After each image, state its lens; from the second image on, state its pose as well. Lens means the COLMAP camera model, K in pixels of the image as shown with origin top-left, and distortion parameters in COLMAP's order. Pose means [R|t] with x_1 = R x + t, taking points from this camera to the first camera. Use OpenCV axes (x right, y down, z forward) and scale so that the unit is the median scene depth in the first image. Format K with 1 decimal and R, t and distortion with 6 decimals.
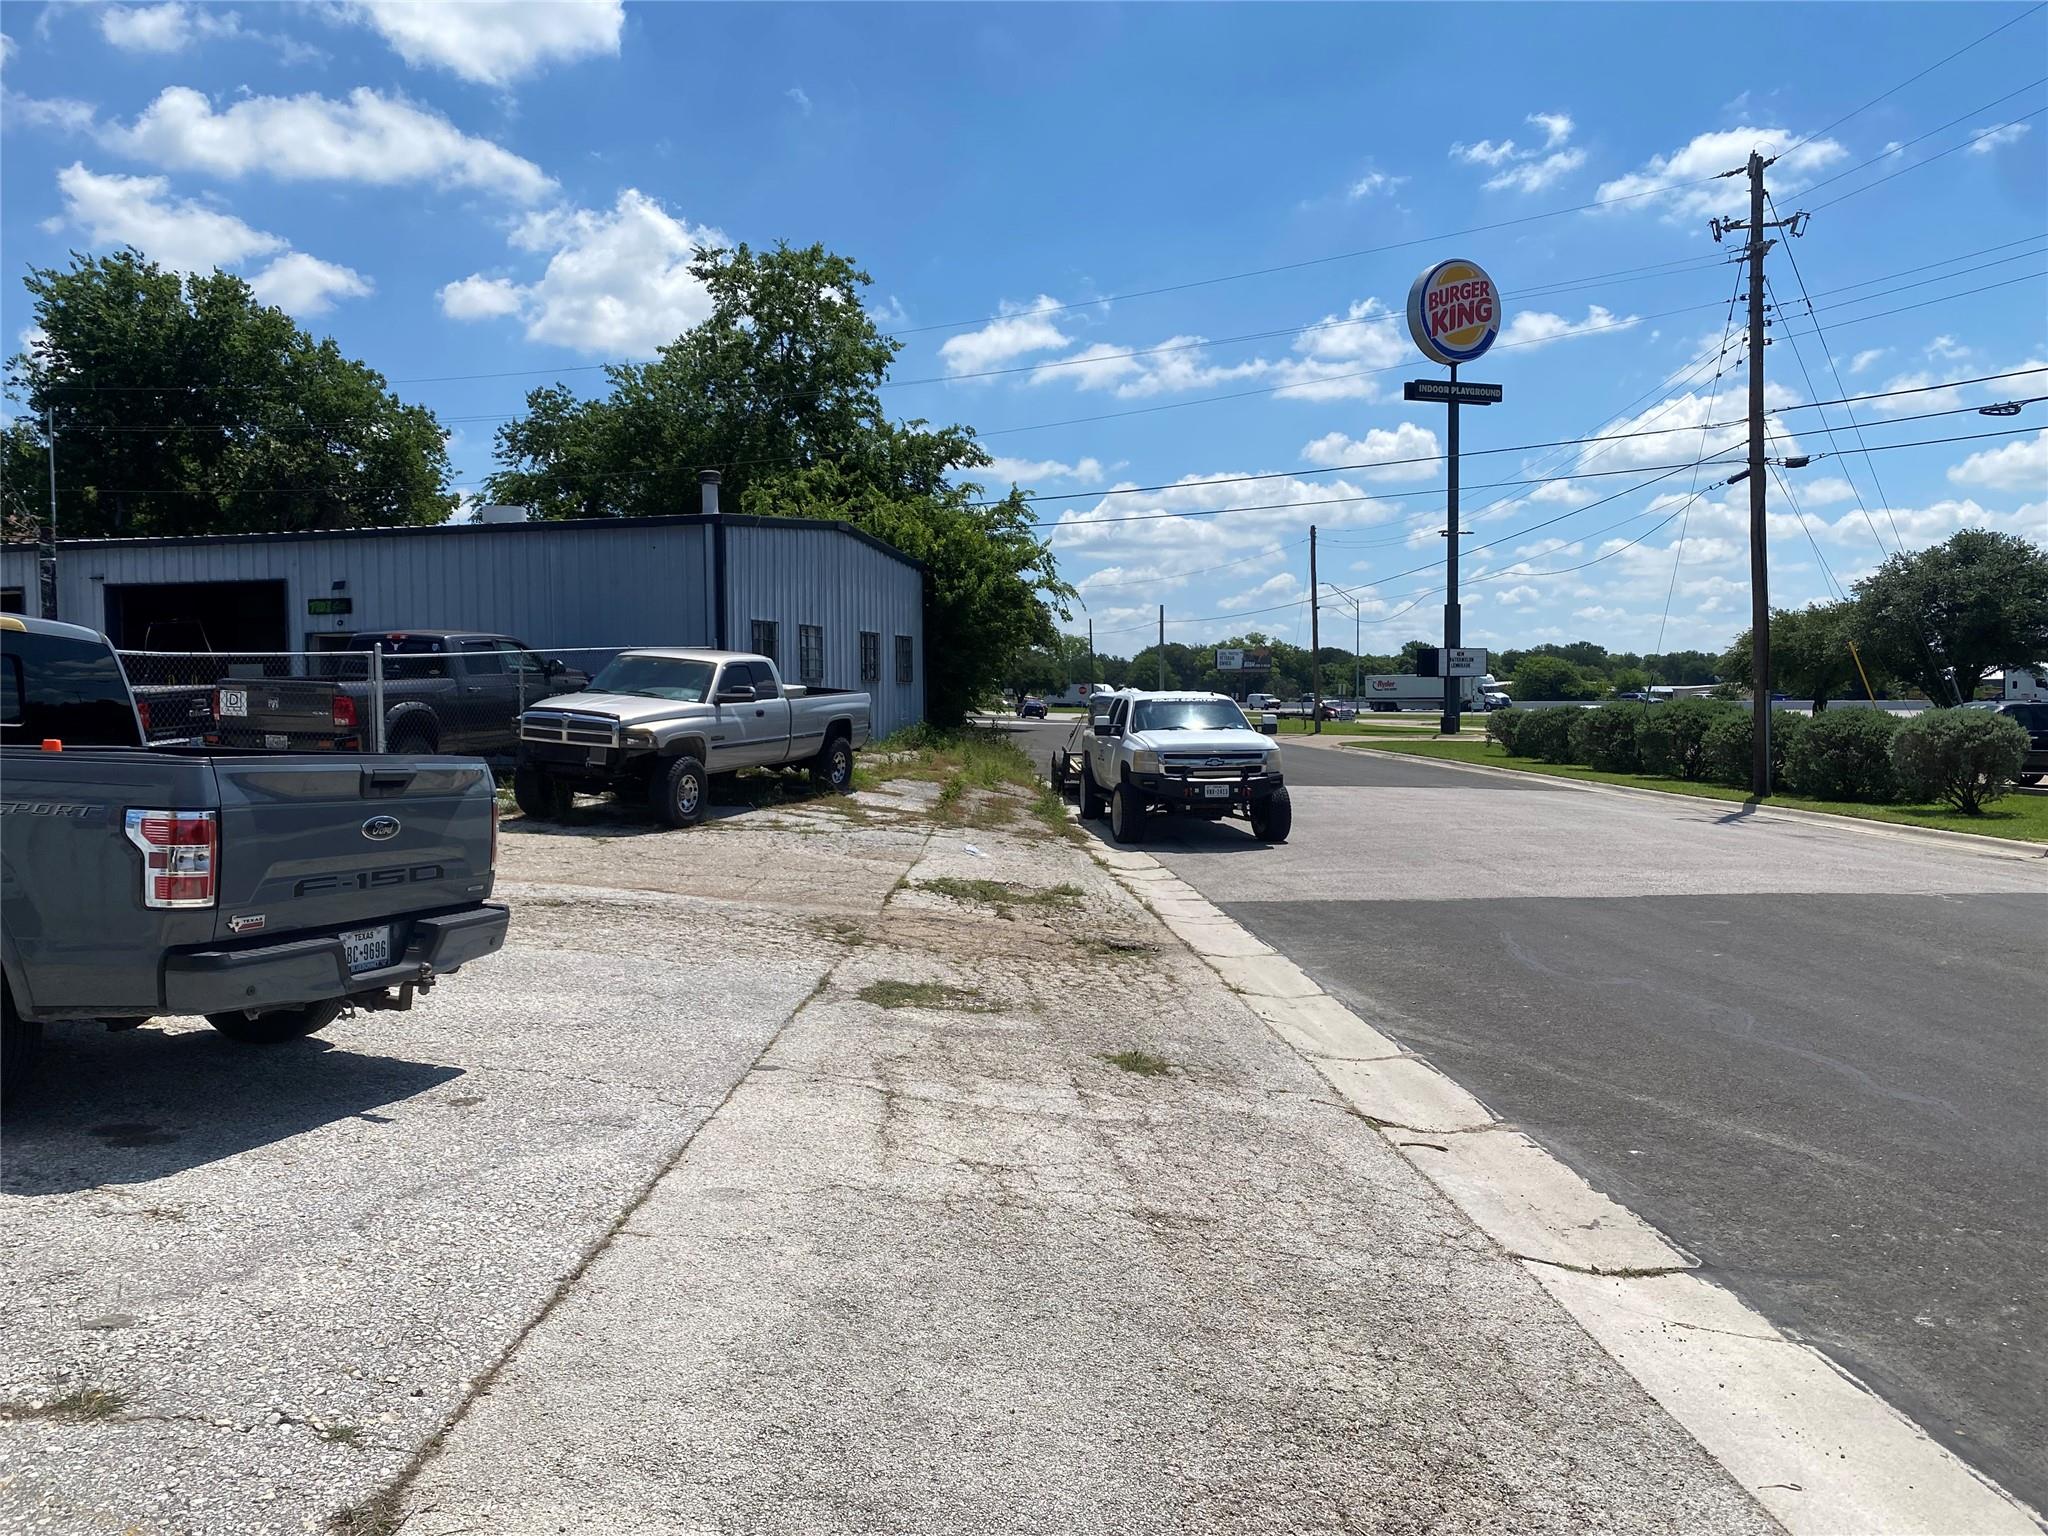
lens RADIAL K [[1573.8, 0, 1014.3], [0, 1573.8, 767.6], [0, 0, 1]] dist [0.054817, -0.059408]
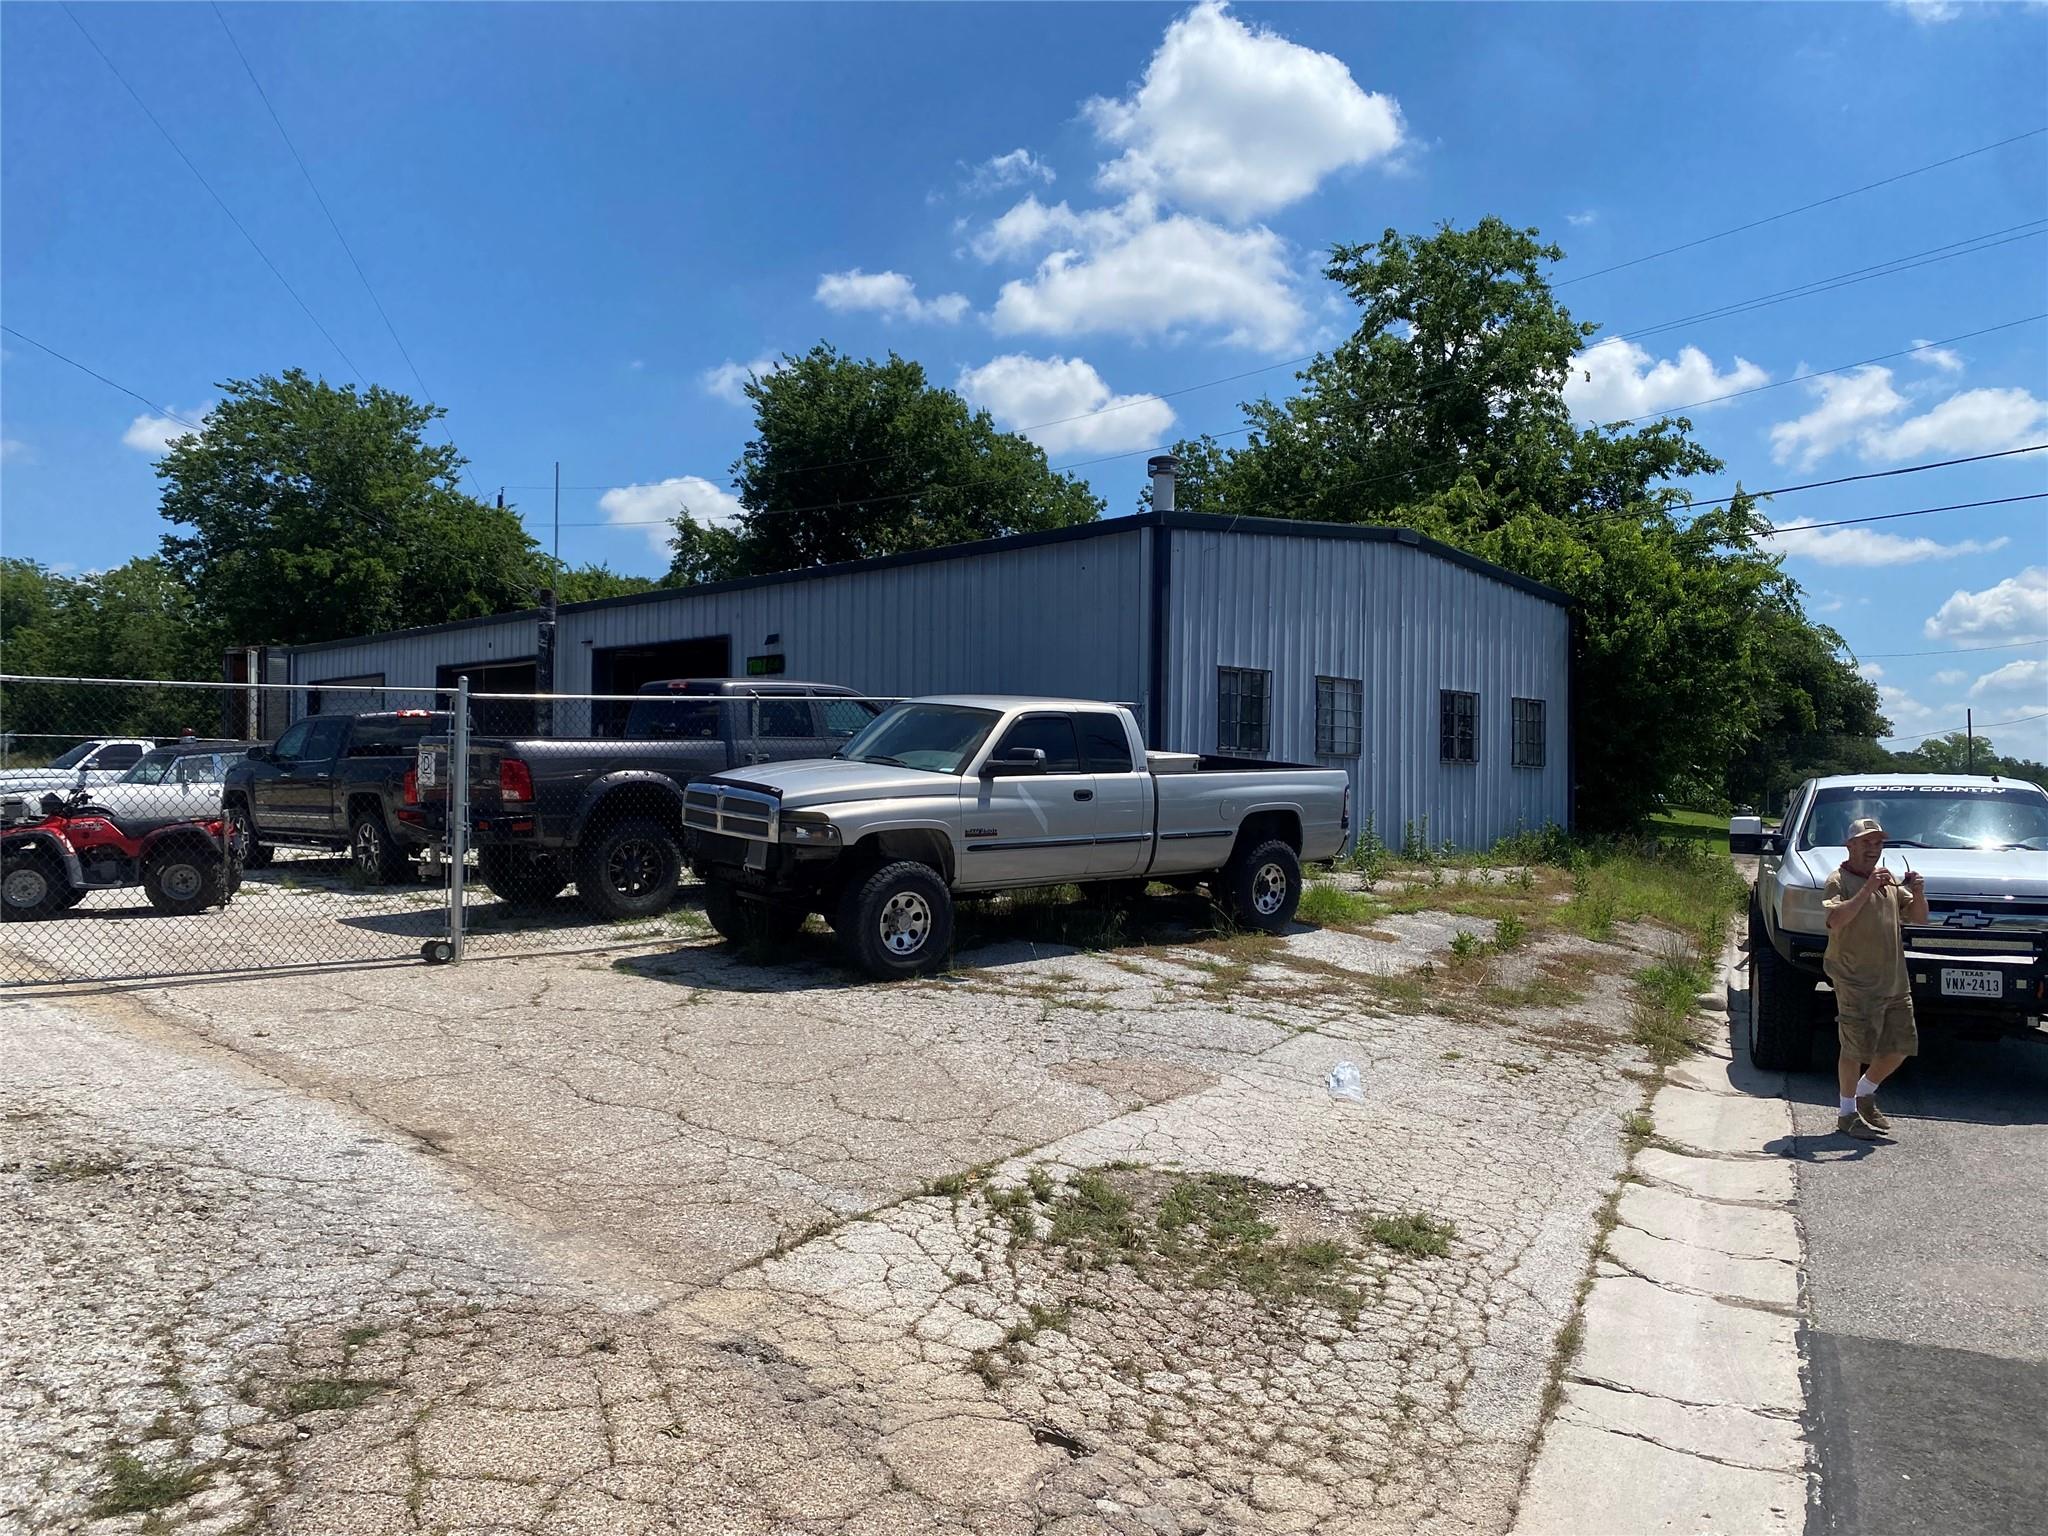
lens RADIAL K [[1573.8, 0, 1001.4], [0, 1573.8, 724.4], [0, 0, 1]] dist [0.054817, -0.059408]
pose [[0.870371, -0.003861, -0.492382, 0.069638], [-0.040772, 0.995970, -0.079882, -0.007271], [0.490706, 0.089602, 0.866706, 0.281153]]
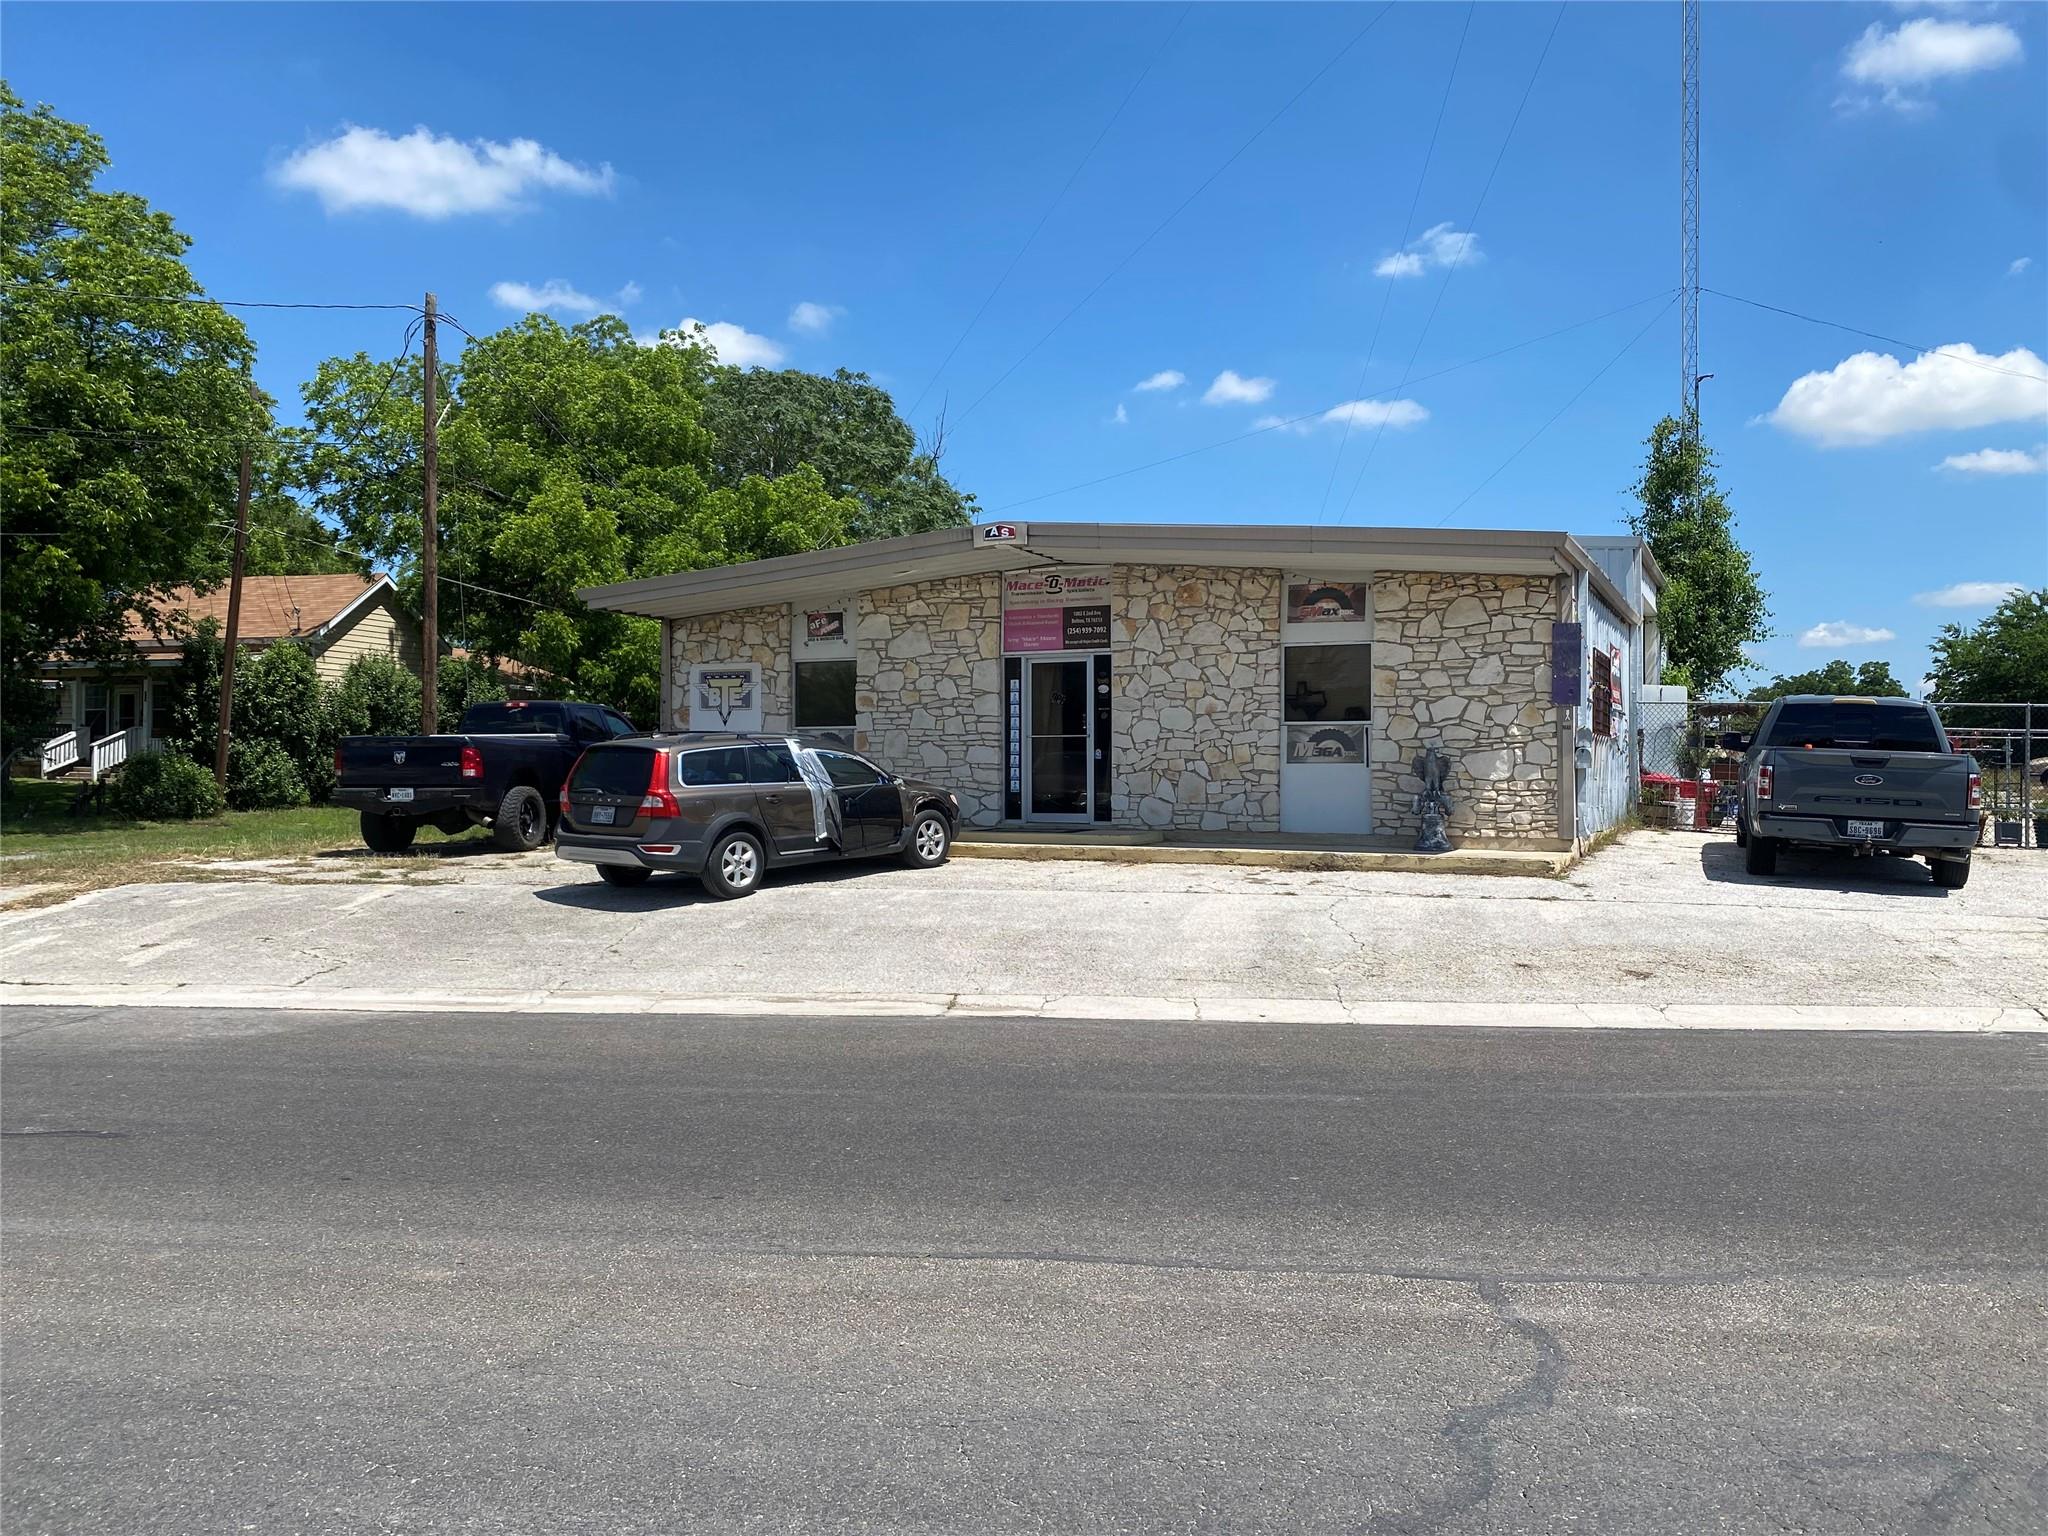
lens RADIAL K [[1573.8, 0, 1011.0], [0, 1573.8, 765.4], [0, 0, 1]] dist [0.054817, -0.059408]
pose [[-0.137051, 0.001272, -0.990563, 0.423071], [-0.050793, 0.998675, 0.008310, 0.011839], [0.989261, 0.051452, -0.136805, 0.003152]]
